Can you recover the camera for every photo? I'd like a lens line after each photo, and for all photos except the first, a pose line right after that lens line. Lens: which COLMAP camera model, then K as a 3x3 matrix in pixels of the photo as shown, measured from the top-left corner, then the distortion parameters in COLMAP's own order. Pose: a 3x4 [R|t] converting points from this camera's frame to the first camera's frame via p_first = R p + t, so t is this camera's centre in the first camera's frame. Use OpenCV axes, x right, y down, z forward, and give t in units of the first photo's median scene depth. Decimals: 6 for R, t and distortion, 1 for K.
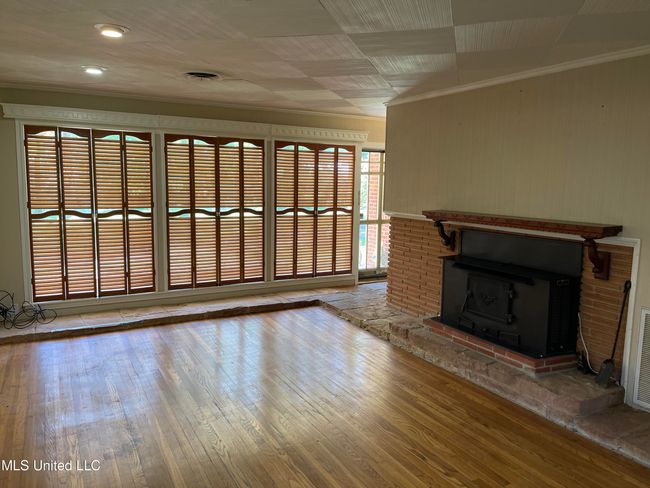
lens RADIAL K [[481.0, 0, 325.0], [0, 481.0, 244.0], [0, 0, 1]] dist [0.003620, 0.001196]
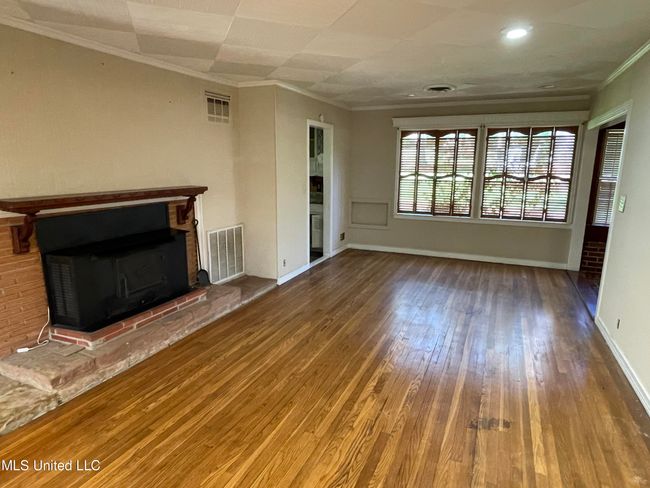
lens RADIAL K [[388.9, 0, 325.0], [0, 388.9, 244.0], [0, 0, 1]] dist [0.000761, 0.000163]
pose [[-0.614430, -0.178272, 0.768567, -0.630908], [0.075267, 0.956450, 0.282024, -0.176380], [-0.785373, 0.231132, -0.574254, 1.347182]]
